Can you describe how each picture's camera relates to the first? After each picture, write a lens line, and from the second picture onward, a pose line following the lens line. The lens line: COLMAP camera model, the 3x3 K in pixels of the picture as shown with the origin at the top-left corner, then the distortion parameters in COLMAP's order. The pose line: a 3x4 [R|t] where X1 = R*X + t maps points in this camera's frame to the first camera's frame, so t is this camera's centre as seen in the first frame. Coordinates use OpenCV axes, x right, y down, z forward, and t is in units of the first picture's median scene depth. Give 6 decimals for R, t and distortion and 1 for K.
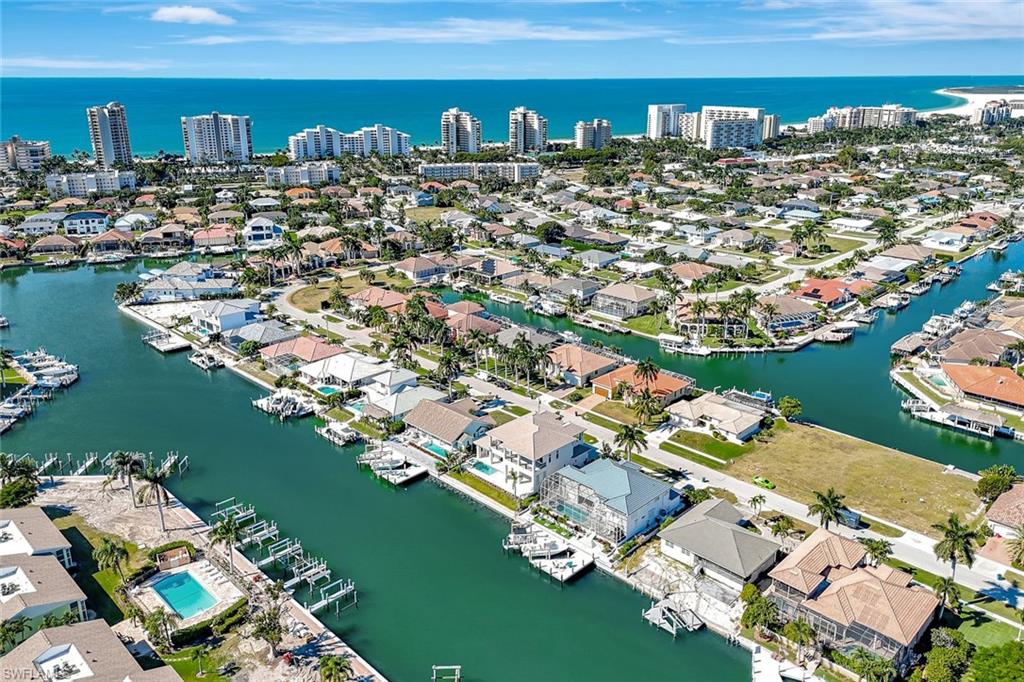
lens RADIAL K [[764.6, 0, 510.1], [0, 764.6, 375.4], [0, 0, 1]] dist [0.007920, 0.002503]
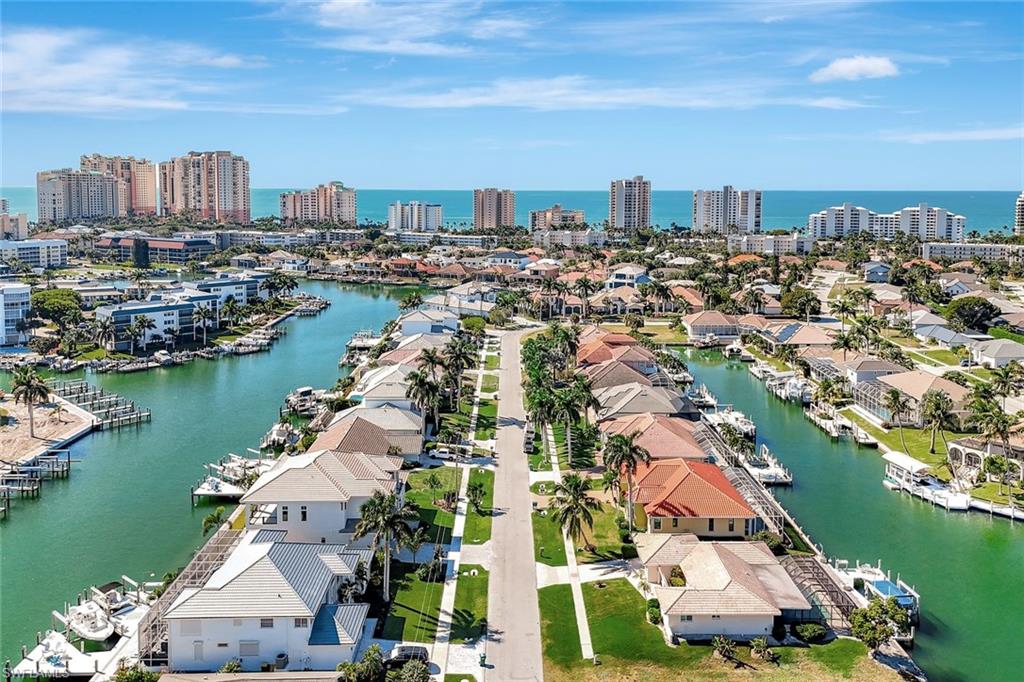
lens RADIAL K [[764.6, 0, 510.1], [0, 764.6, 375.4], [0, 0, 1]] dist [0.007920, 0.002503]
pose [[0.696957, 0.165279, -0.697806, 0.146776], [-0.257047, 0.965995, -0.027933, -0.008264], [0.669460, 0.198837, 0.715742, 0.155894]]
